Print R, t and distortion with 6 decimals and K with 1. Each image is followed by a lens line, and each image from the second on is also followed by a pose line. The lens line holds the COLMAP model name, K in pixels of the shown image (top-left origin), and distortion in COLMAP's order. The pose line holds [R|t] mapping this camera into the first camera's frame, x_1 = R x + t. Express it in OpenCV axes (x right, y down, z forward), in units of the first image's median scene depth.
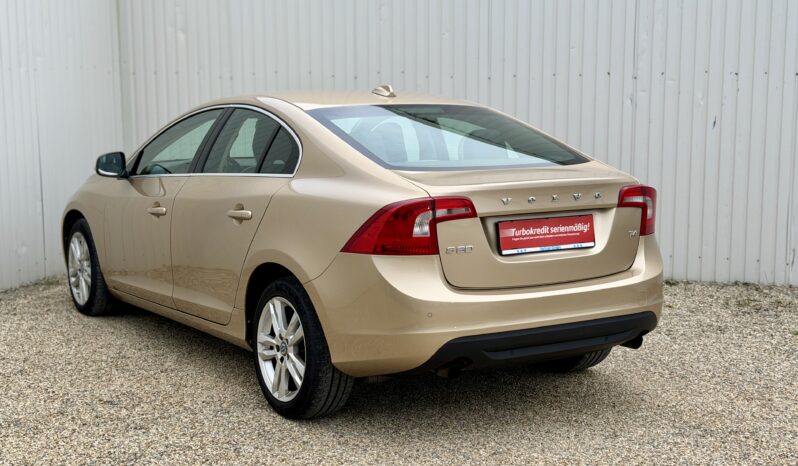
lens RADIAL K [[1144.9, 0, 400.9], [0, 1144.9, 236.2], [0, 0, 1]] dist [0.119955, 0.000000]
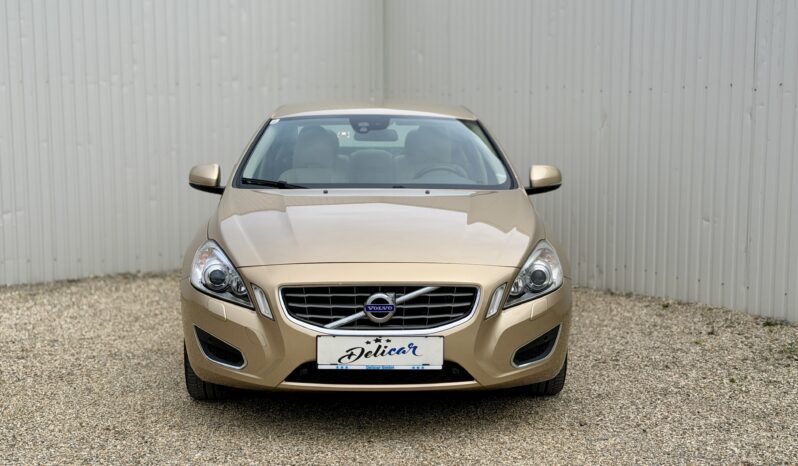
lens RADIAL K [[1144.9, 0, 401.2], [0, 1144.9, 230.3], [0, 0, 1]] dist [0.119955, 0.000000]
pose [[0.805697, 0.066005, -0.588639, 0.882845], [-0.083409, 0.996512, -0.002425, -0.007246], [0.586426, 0.051052, 0.808392, 0.205752]]
